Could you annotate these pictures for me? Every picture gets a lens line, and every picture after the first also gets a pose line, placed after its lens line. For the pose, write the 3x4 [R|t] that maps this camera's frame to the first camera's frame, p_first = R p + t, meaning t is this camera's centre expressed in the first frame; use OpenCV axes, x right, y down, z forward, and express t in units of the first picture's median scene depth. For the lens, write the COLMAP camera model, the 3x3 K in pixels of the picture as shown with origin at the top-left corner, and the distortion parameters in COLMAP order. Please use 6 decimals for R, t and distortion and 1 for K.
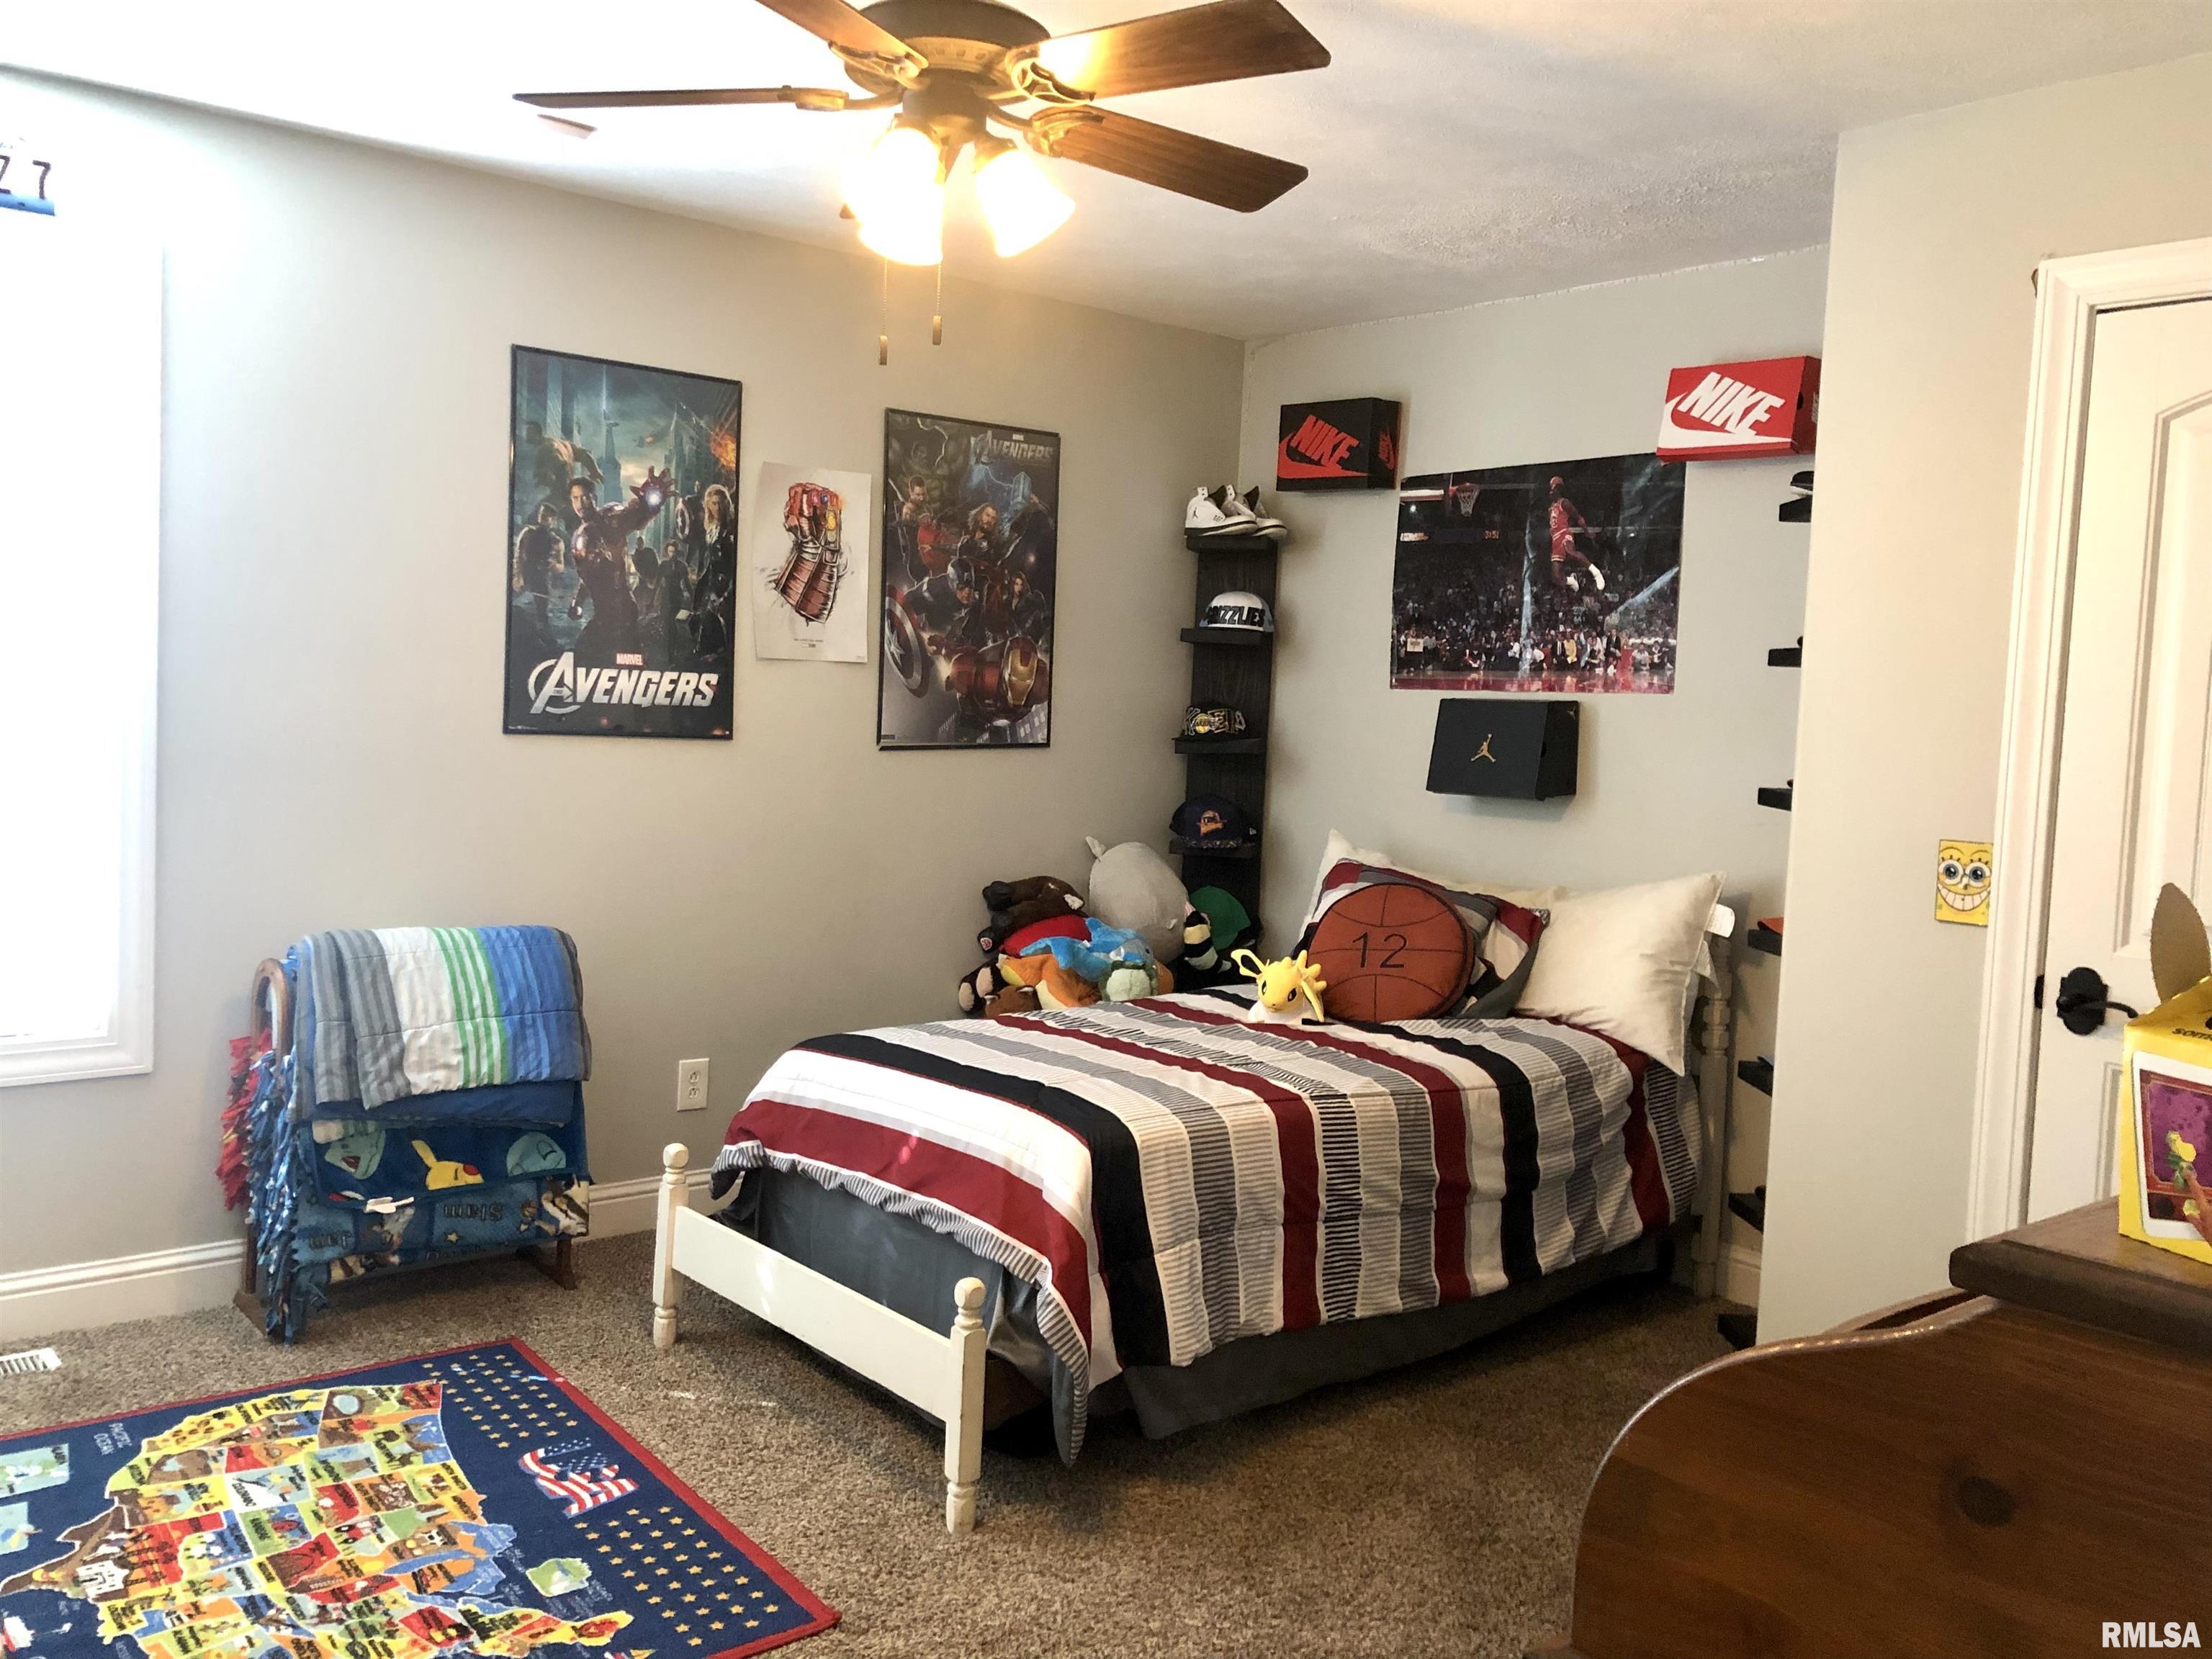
lens RADIAL K [[1799.6, 0, 1096.7], [0, 1799.6, 824.9], [0, 0, 1]] dist [0.060198, -0.078585]
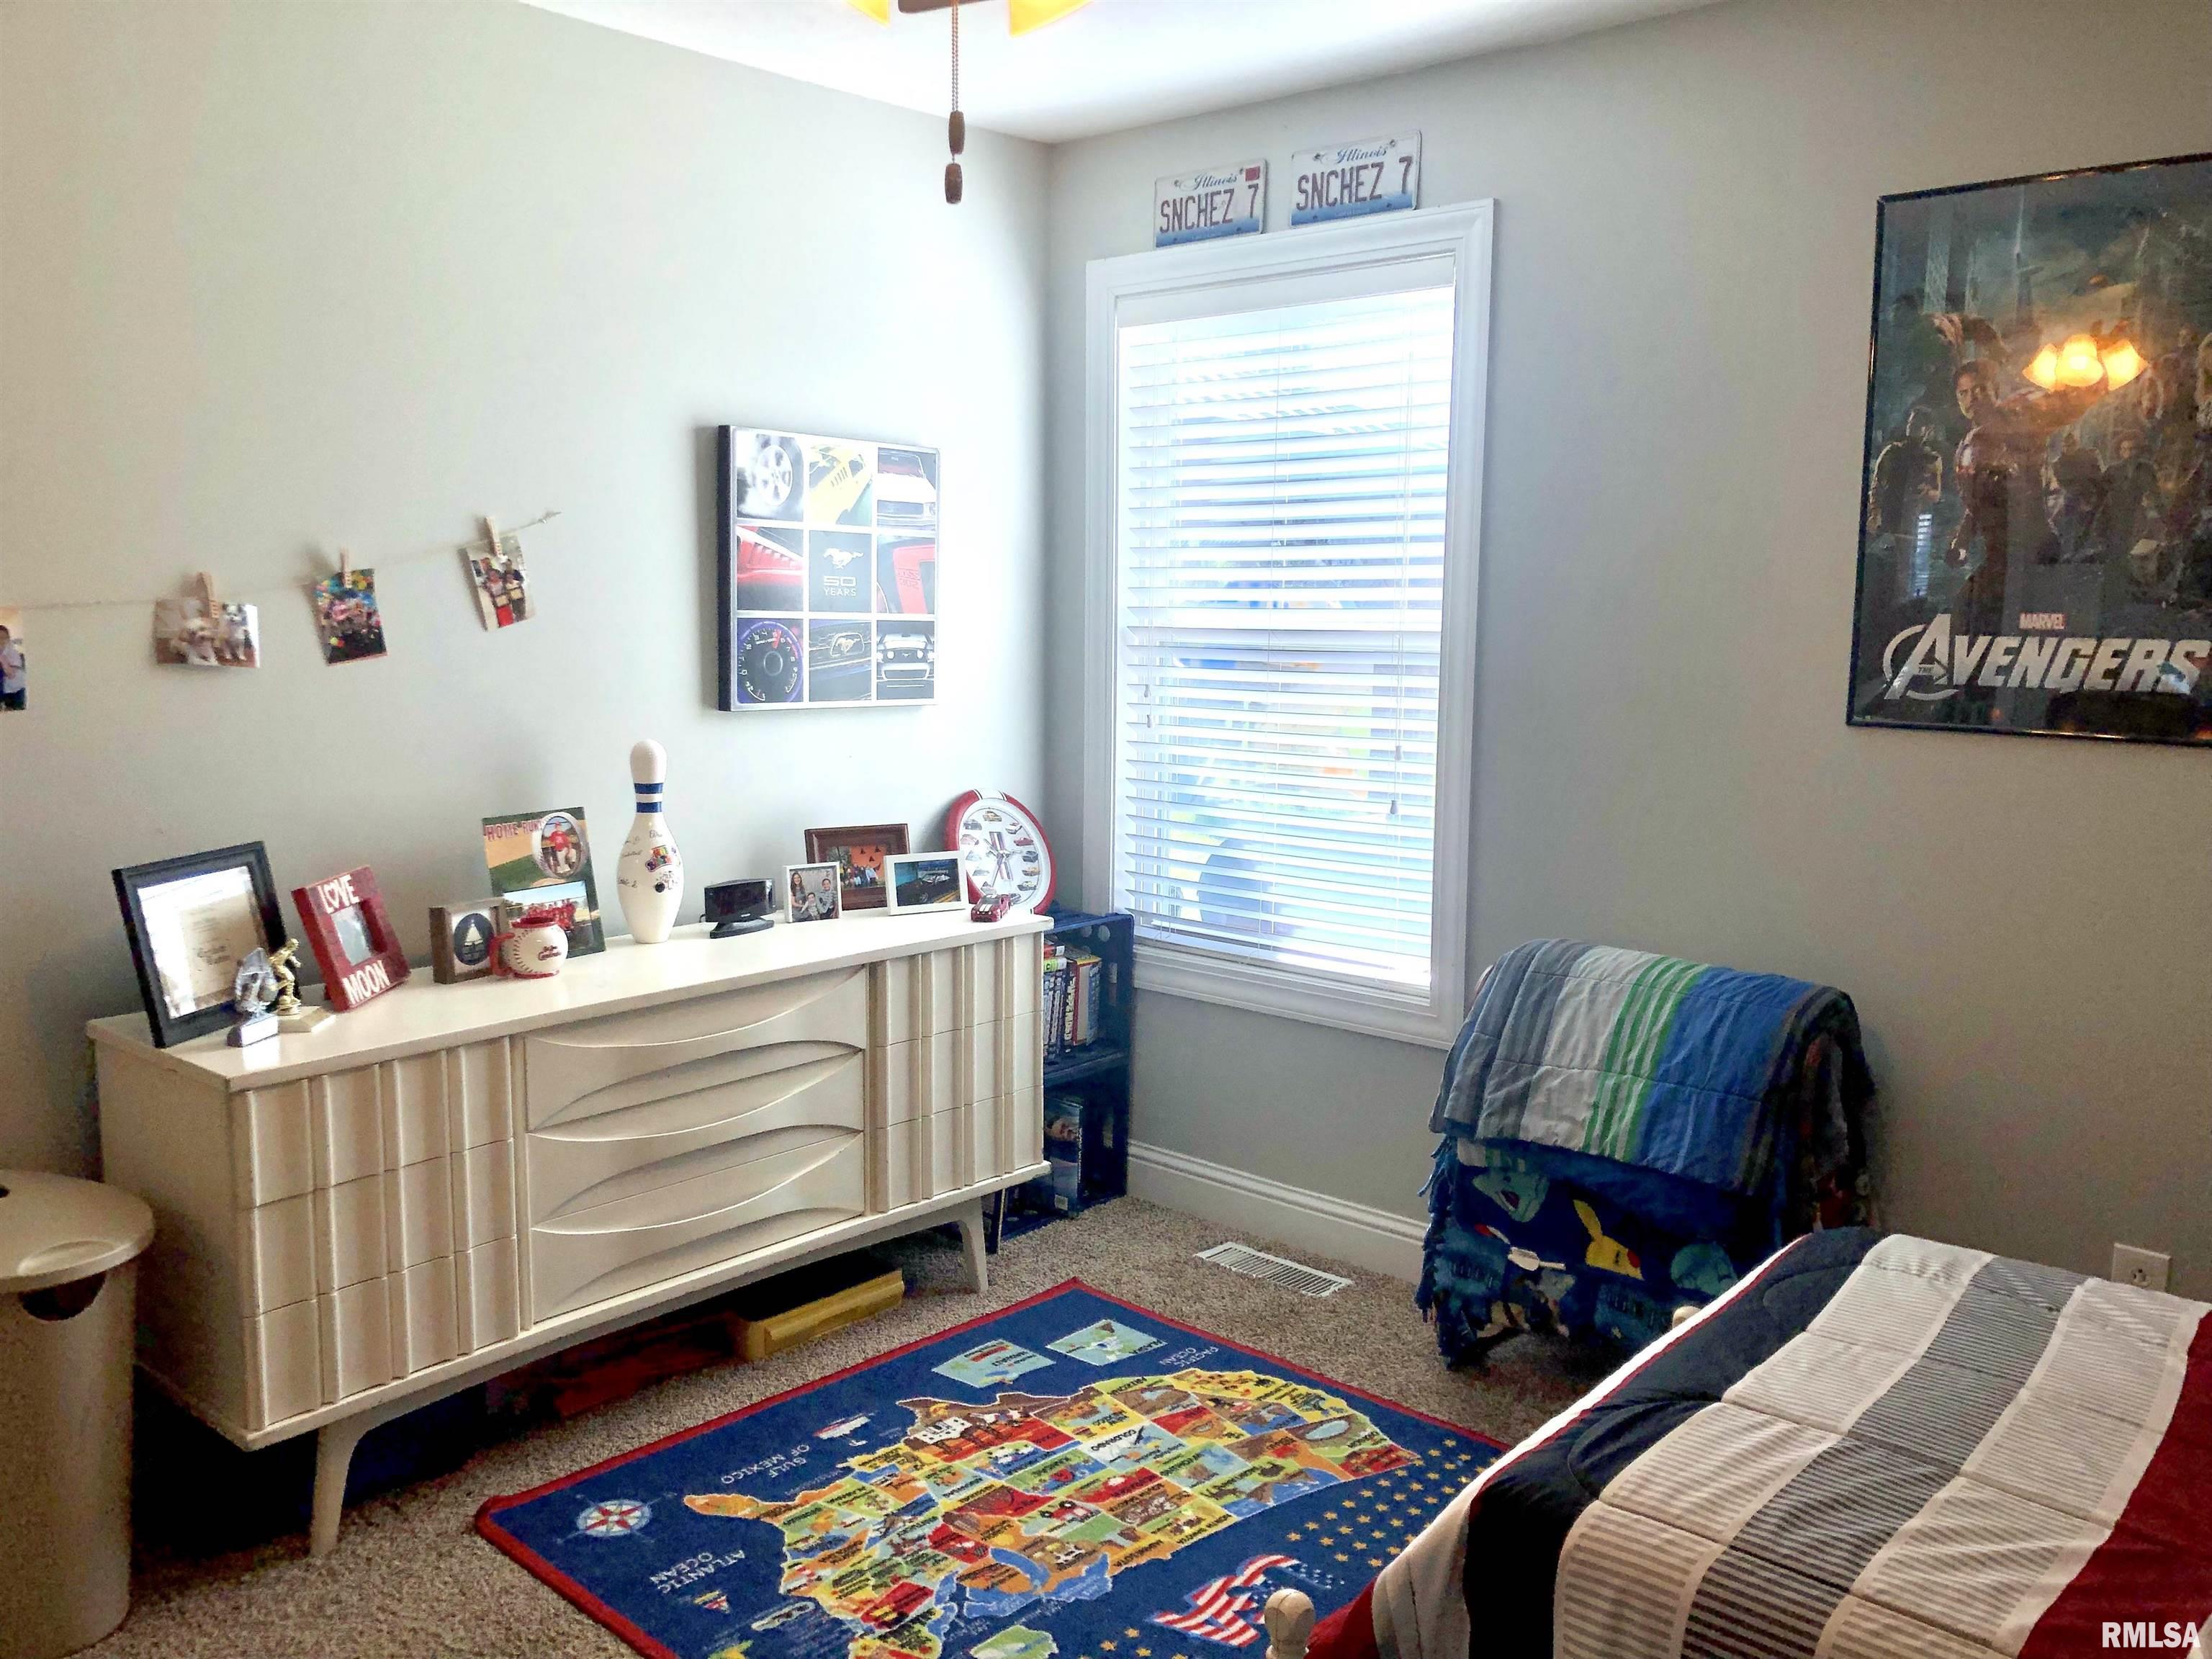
lens RADIAL K [[1799.6, 0, 1097.0], [0, 1799.6, 835.4], [0, 0, 1]] dist [0.060198, -0.078585]
pose [[0.145650, 0.090262, -0.985210, 0.403528], [-0.073176, 0.994085, 0.080257, -0.046436], [0.986626, 0.060404, 0.151393, 0.627026]]
